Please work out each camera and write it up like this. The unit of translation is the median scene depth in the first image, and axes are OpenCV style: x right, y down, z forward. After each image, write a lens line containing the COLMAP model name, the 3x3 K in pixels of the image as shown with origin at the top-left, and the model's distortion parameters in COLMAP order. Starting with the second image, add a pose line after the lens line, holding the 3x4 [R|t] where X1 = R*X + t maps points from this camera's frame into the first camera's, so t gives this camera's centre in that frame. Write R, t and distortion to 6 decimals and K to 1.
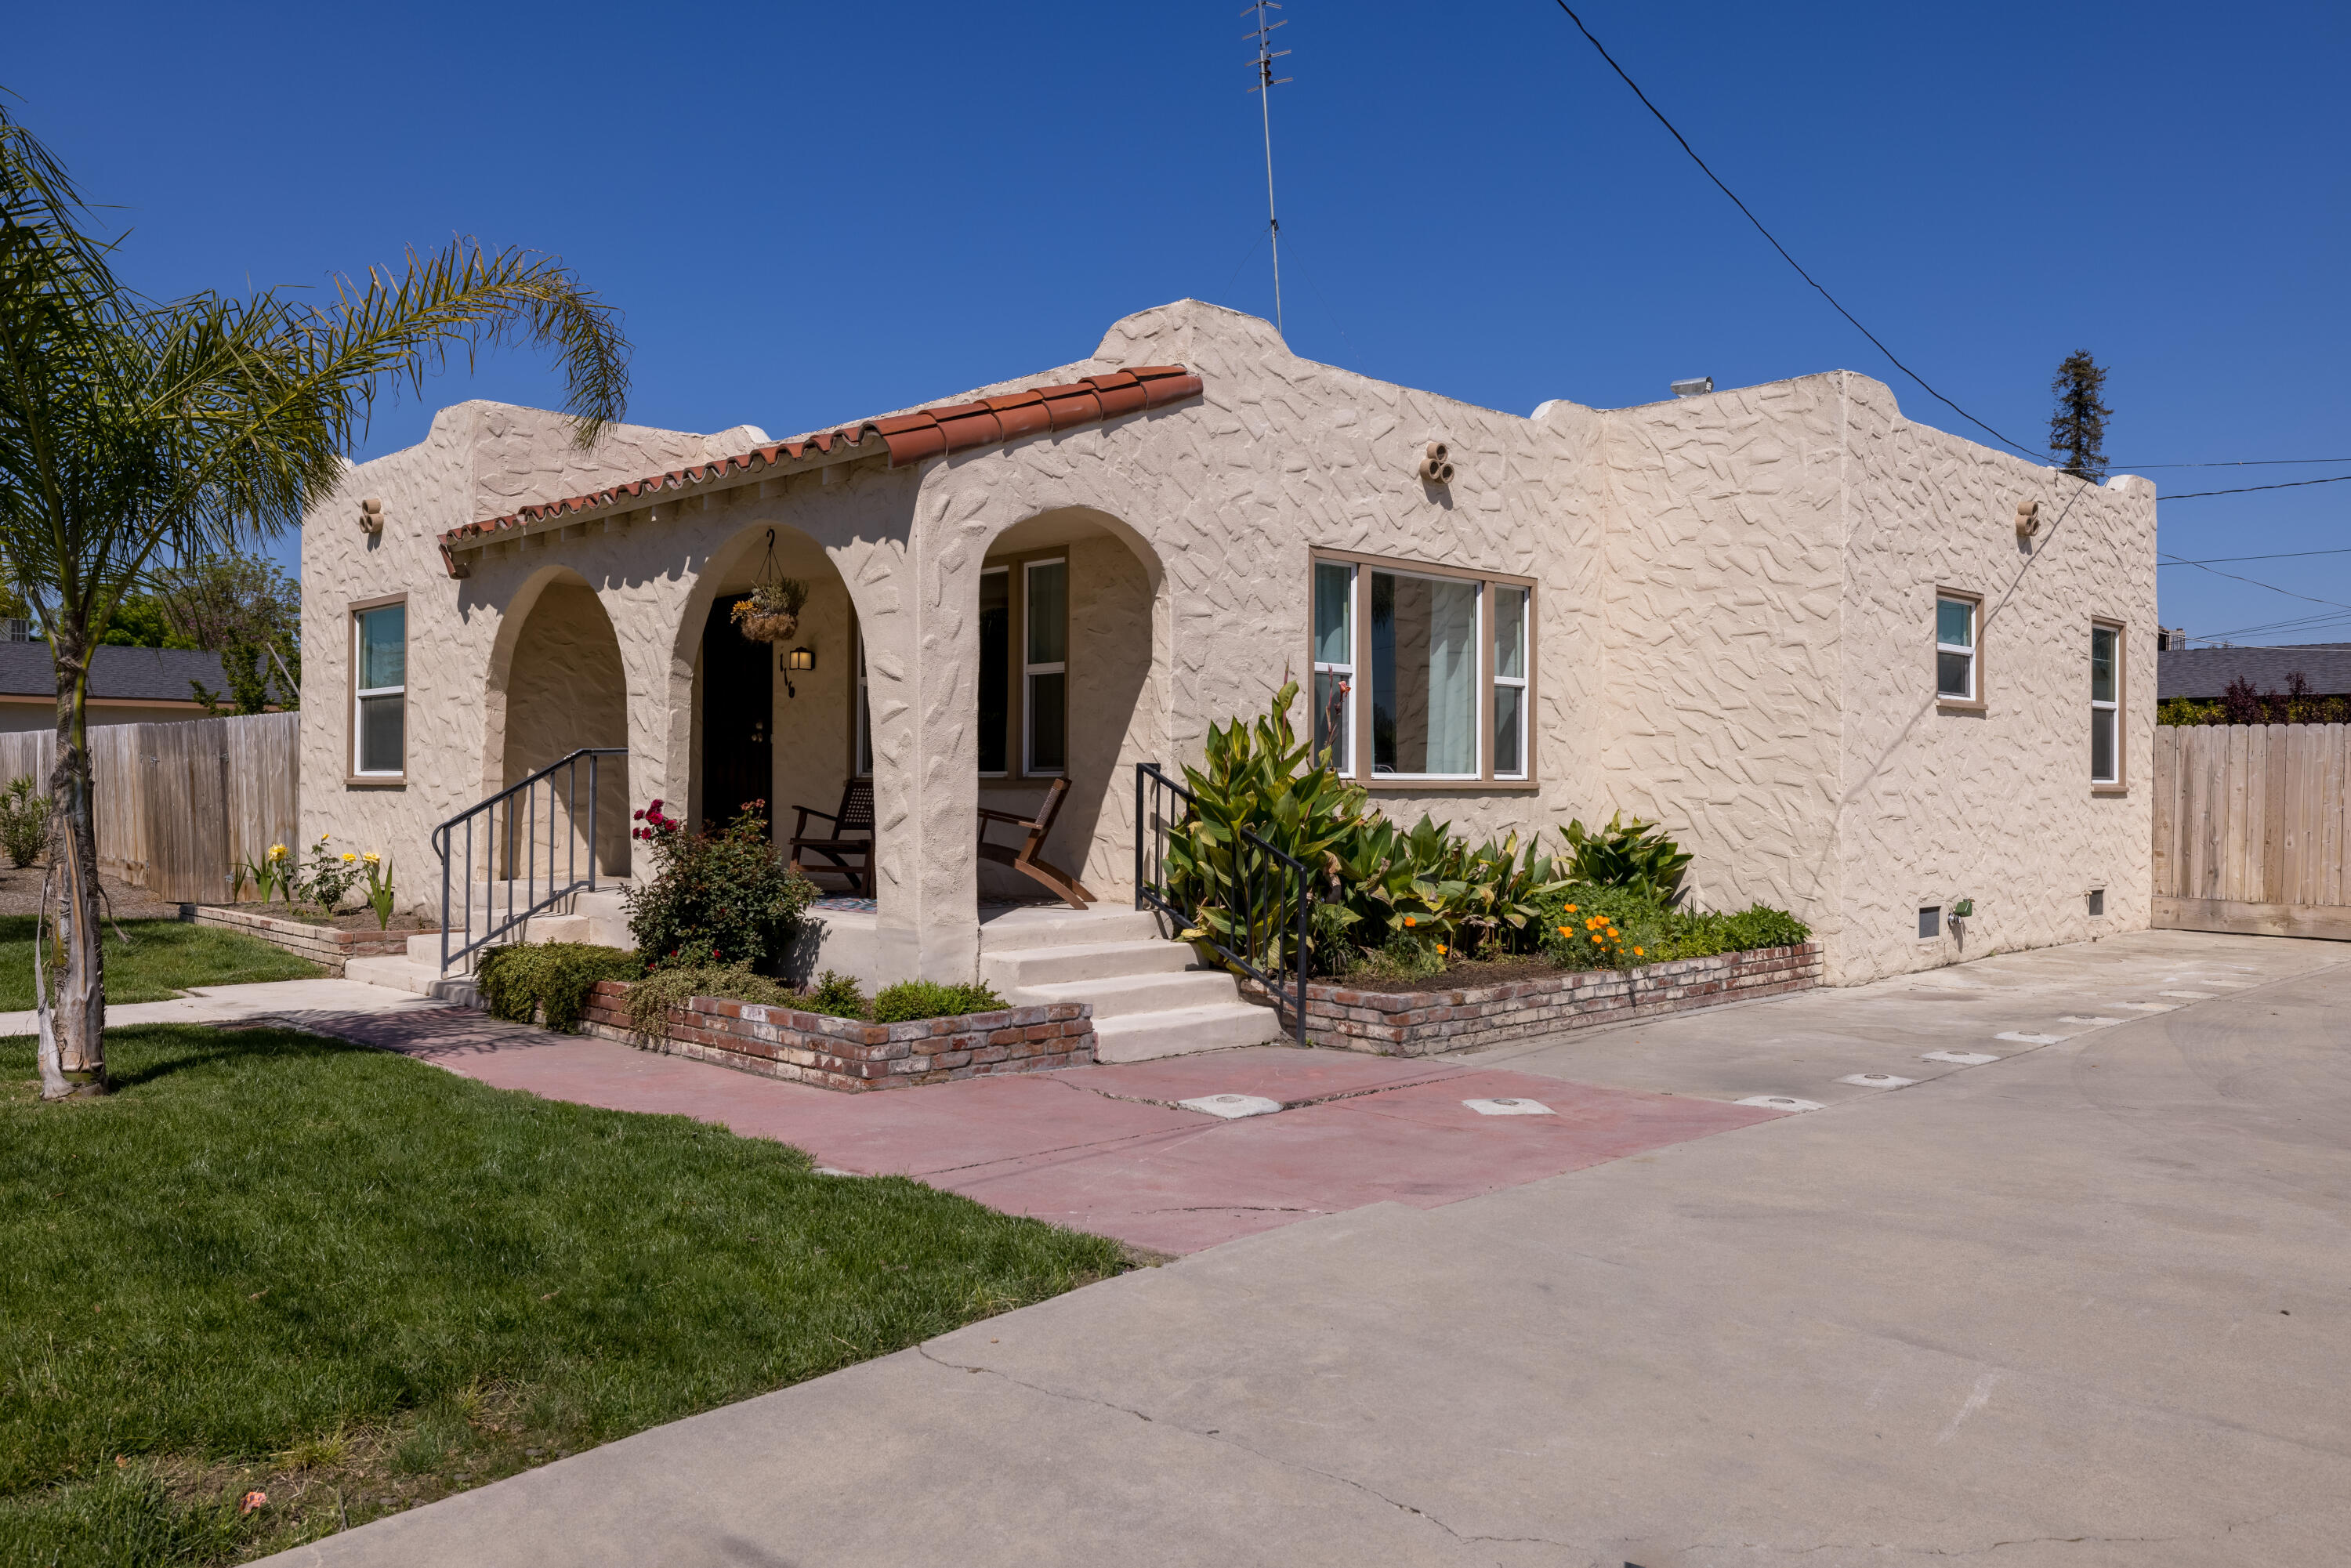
lens RADIAL K [[1774.5, 0, 1175.5], [0, 1774.5, 784.0], [0, 0, 1]] dist [-0.001448, 0.000195]
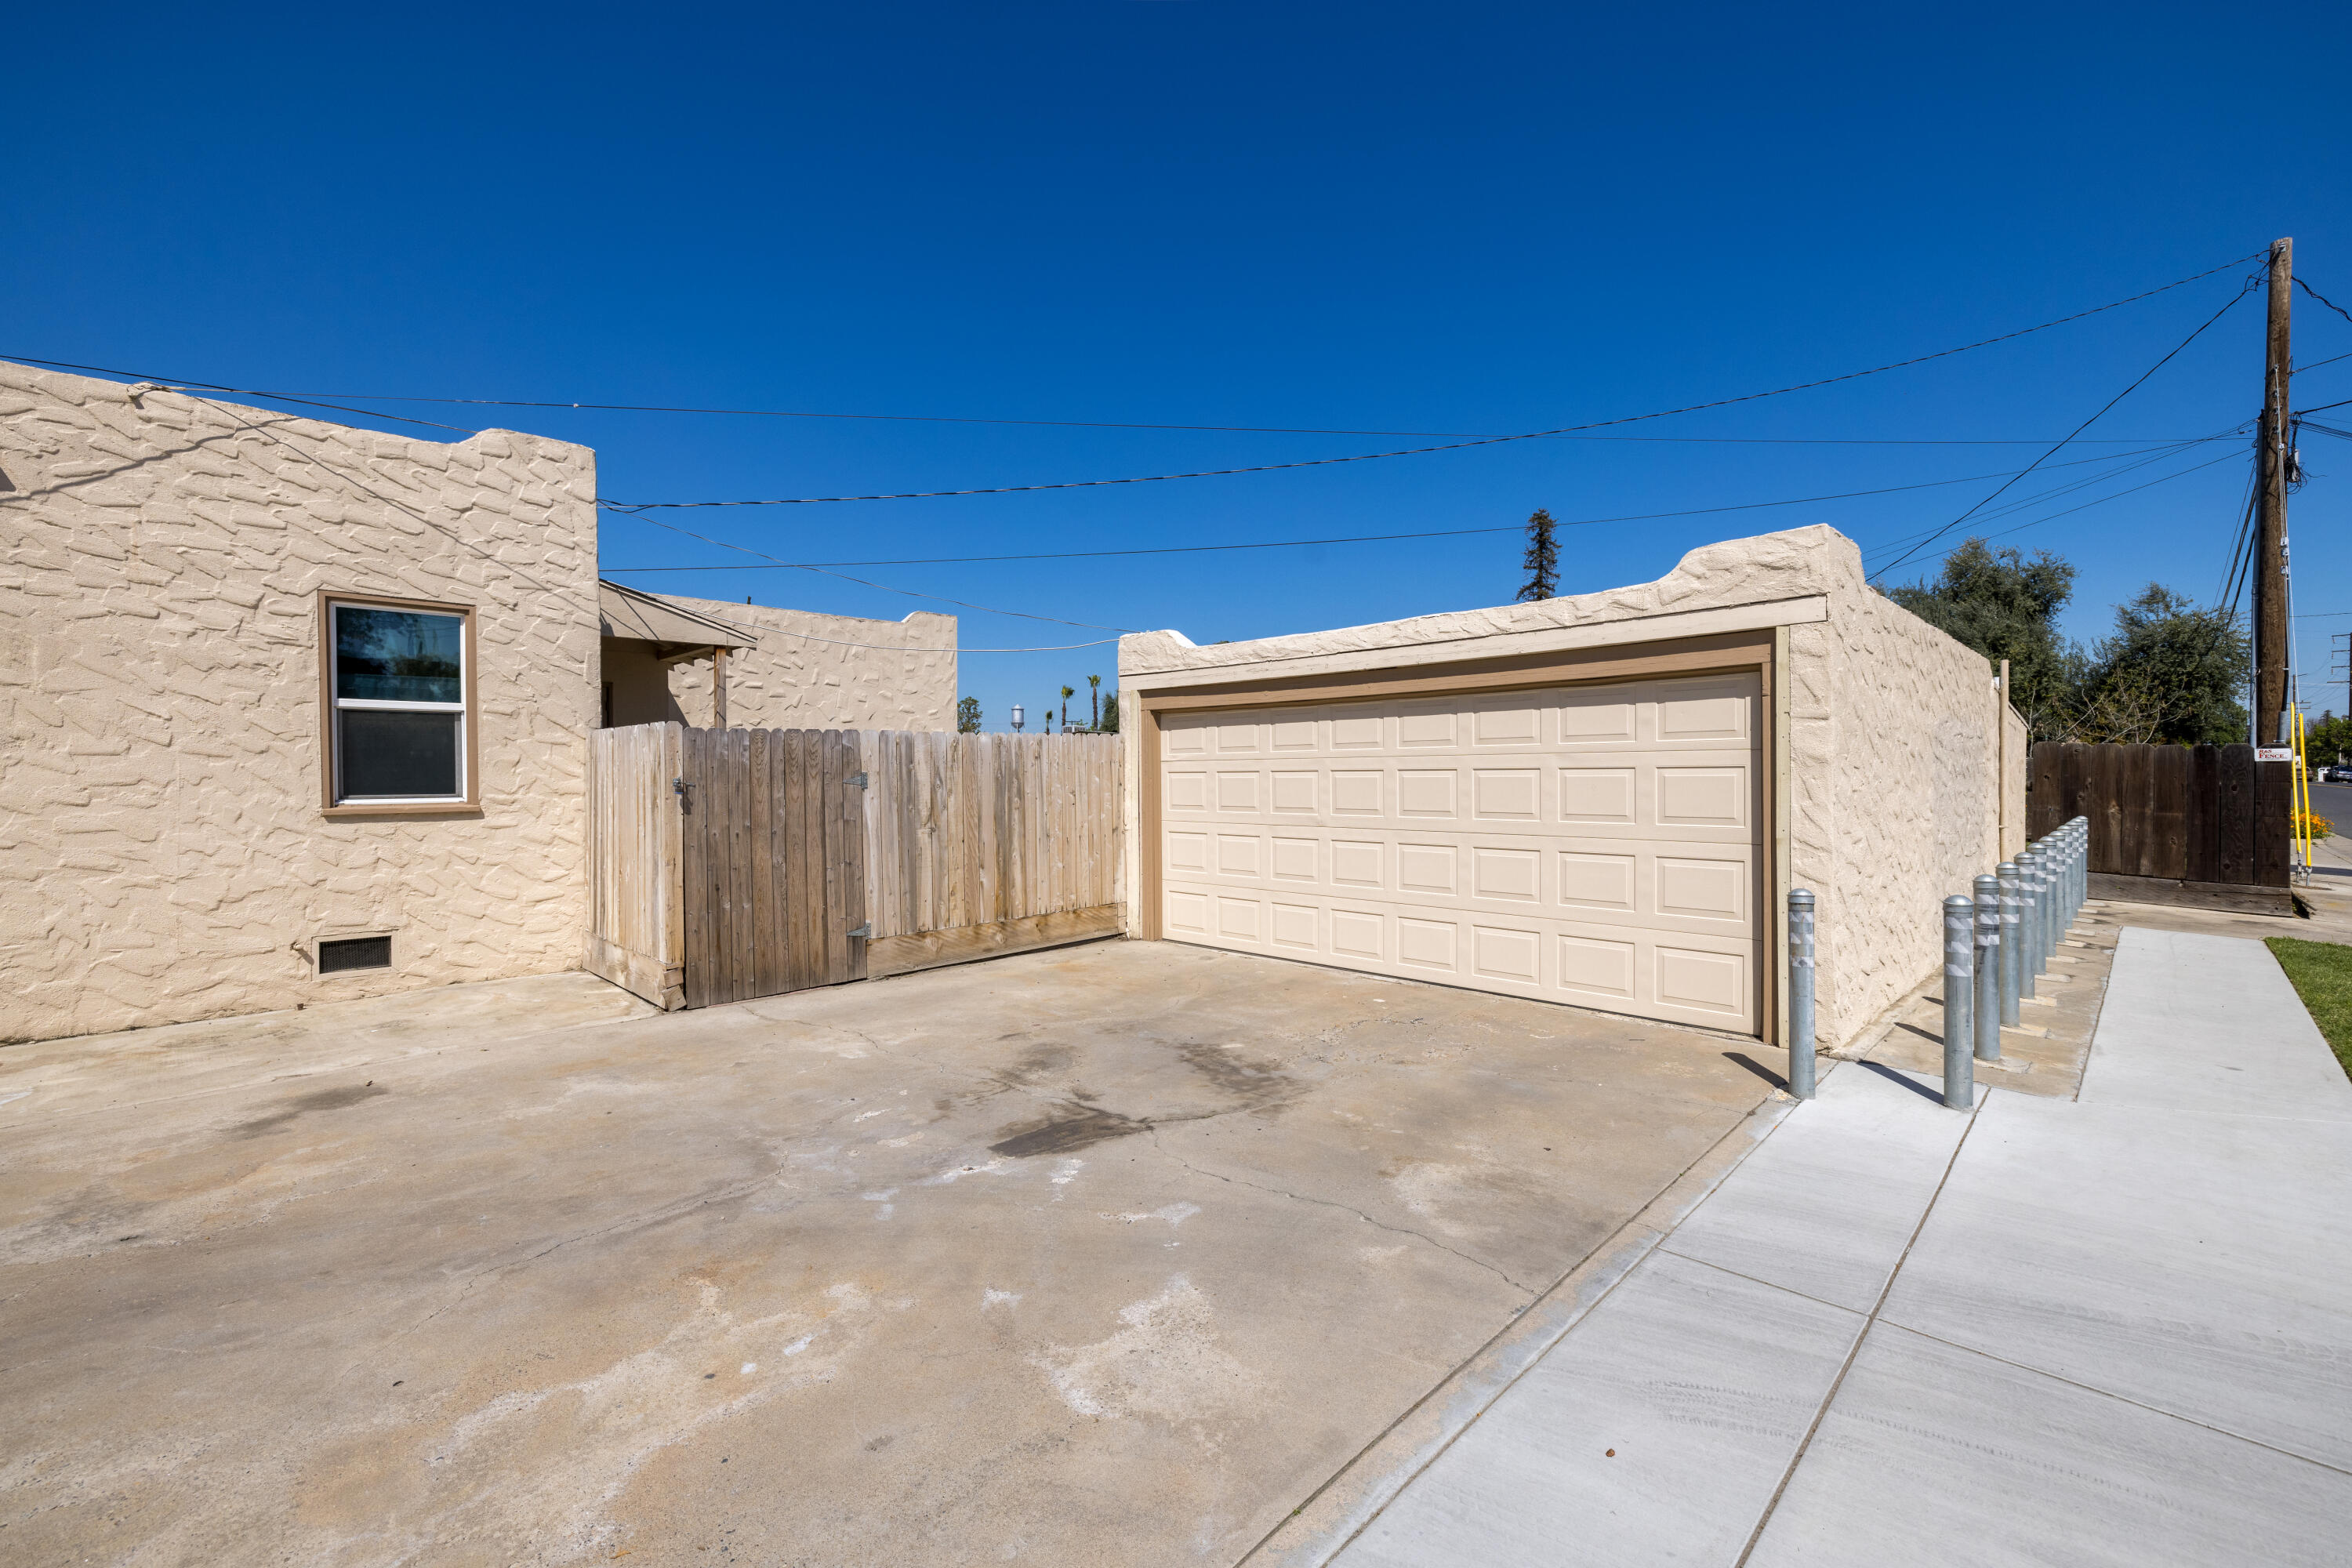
lens RADIAL K [[977.6, 0, 1176.0], [0, 977.6, 784.0], [0, 0, 1]] dist [0.001837, 0.000105]
pose [[0.999728, -0.013791, 0.018805, 1.092466], [0.013620, 0.999865, 0.009206, -0.010392], [-0.018929, -0.008947, 0.999781, 0.691249]]
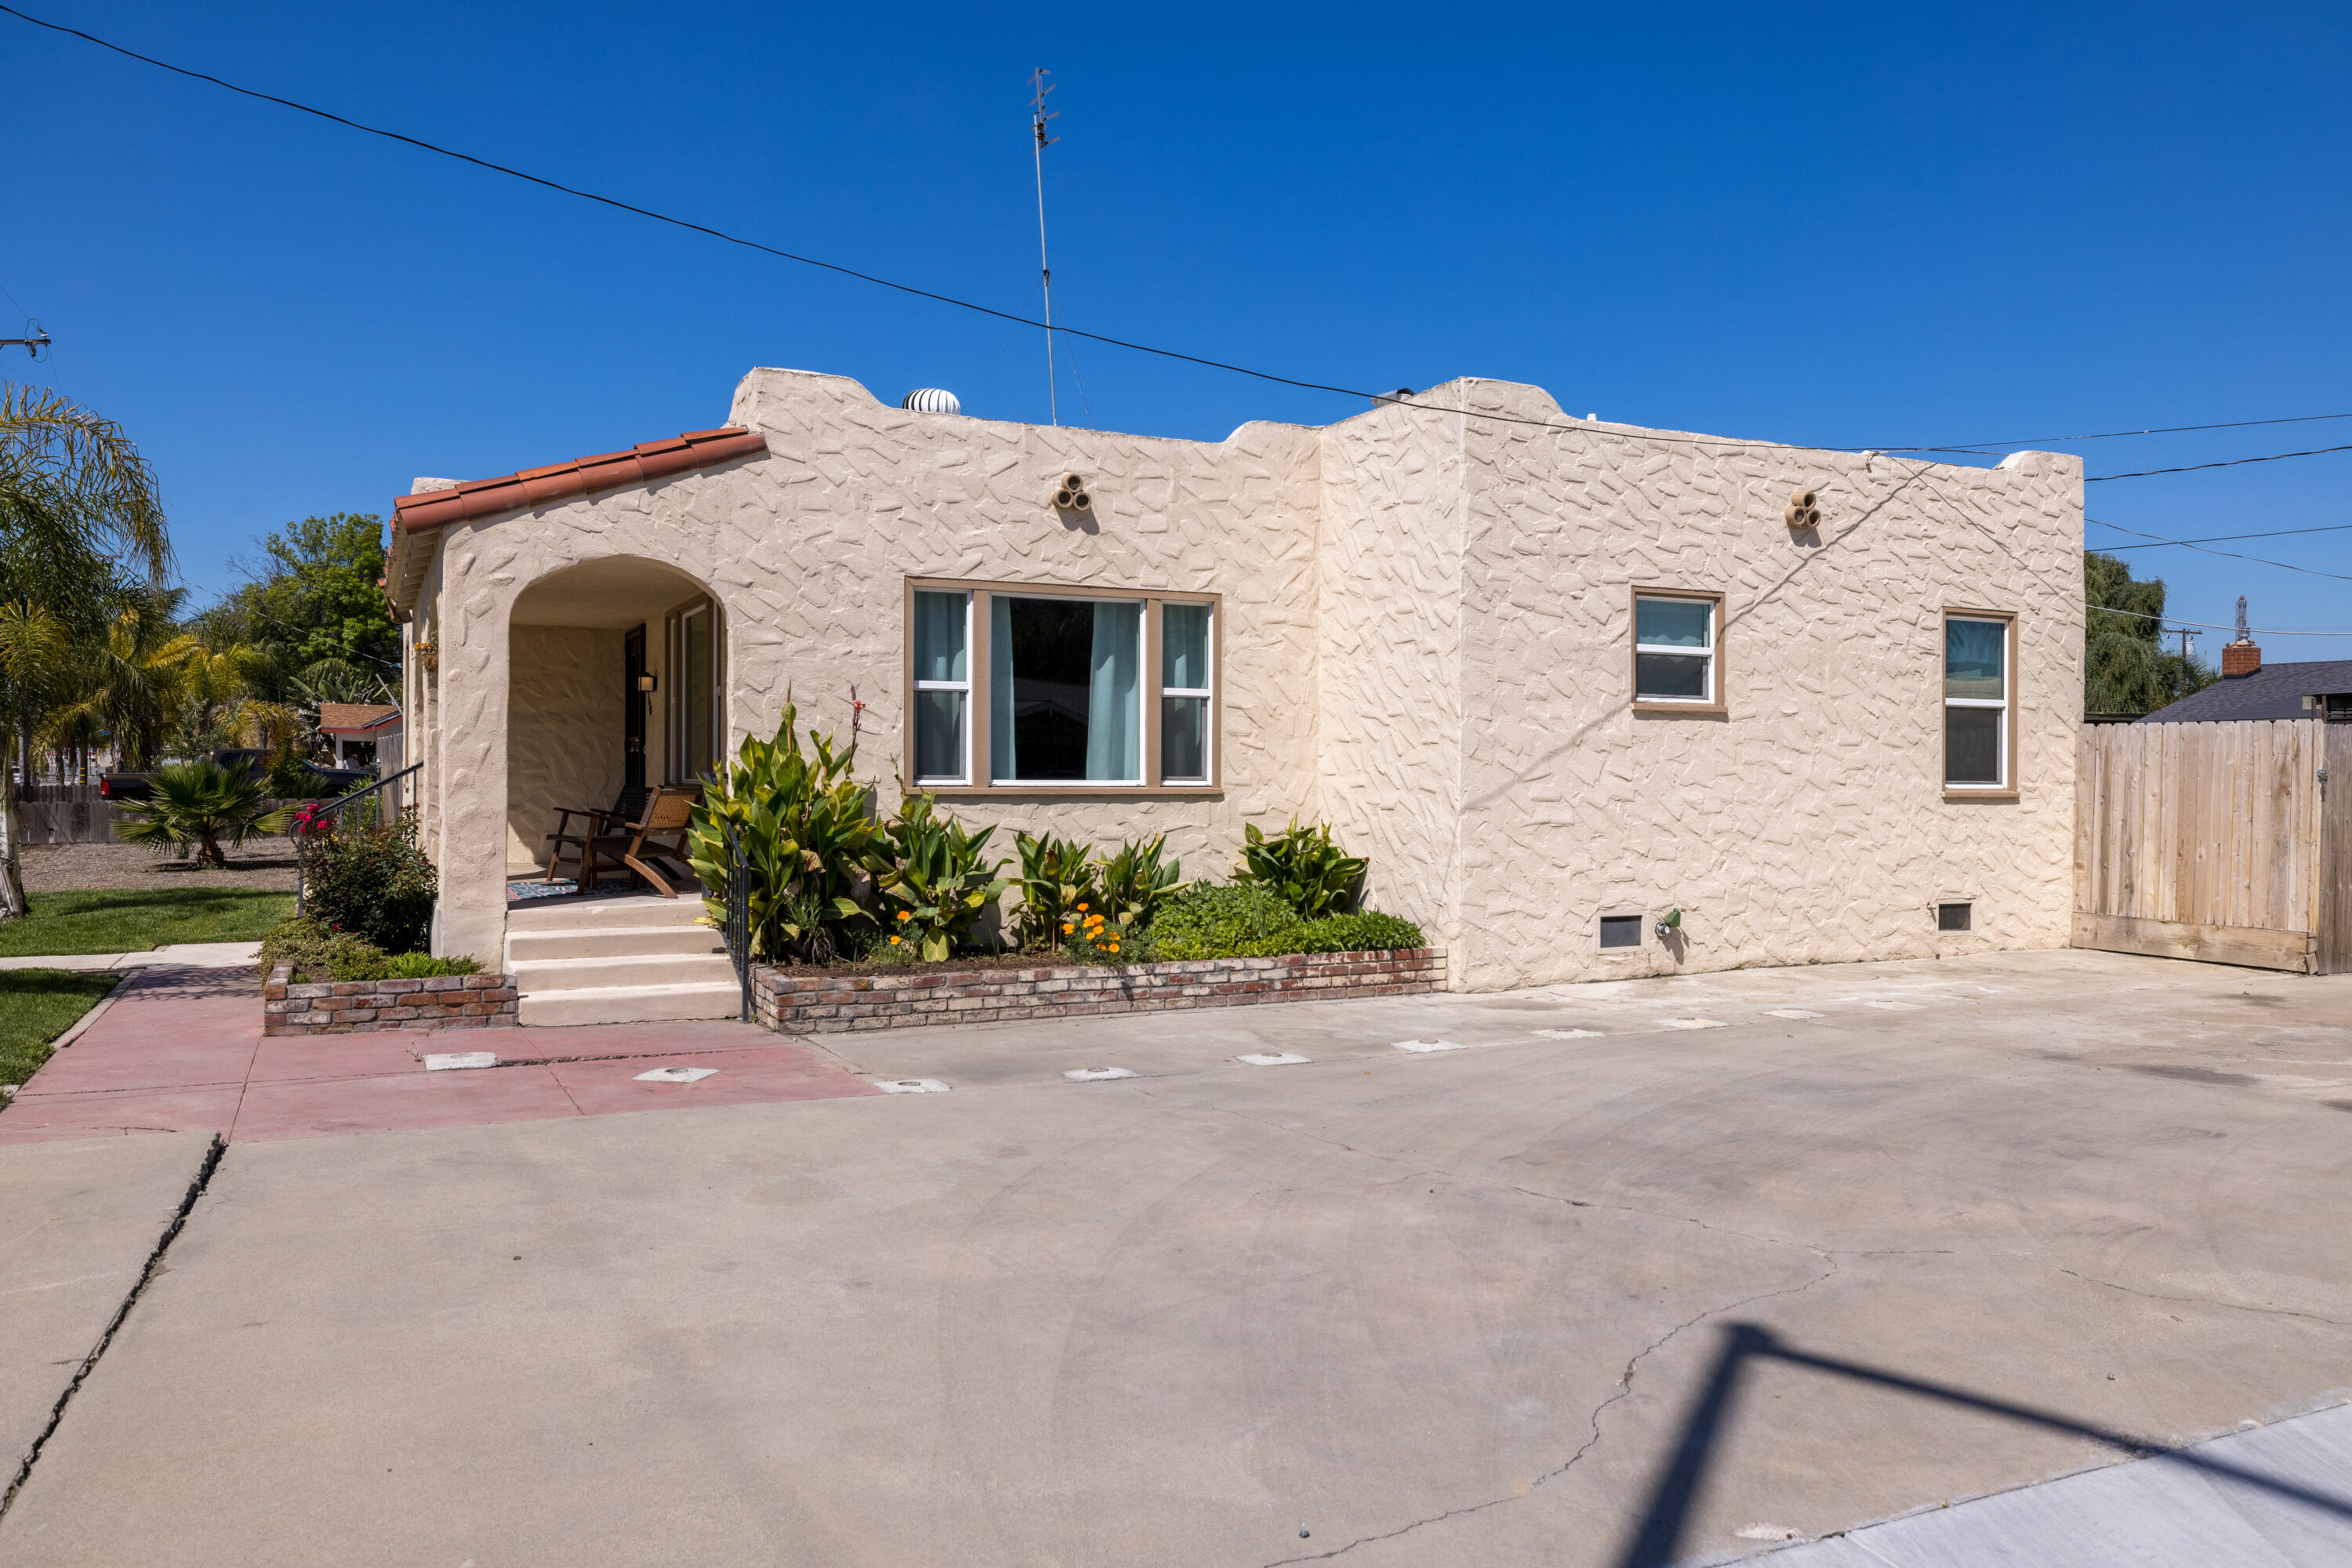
lens RADIAL K [[1723.6, 0, 1176.0], [0, 1723.6, 784.0], [0, 0, 1]] dist [-0.001554, 0.001180]
pose [[0.949715, 0.000642, -0.313116, 0.515447], [0.000142, 0.999997, 0.002483, -0.006038], [0.313117, -0.002402, 0.949712, 0.023491]]
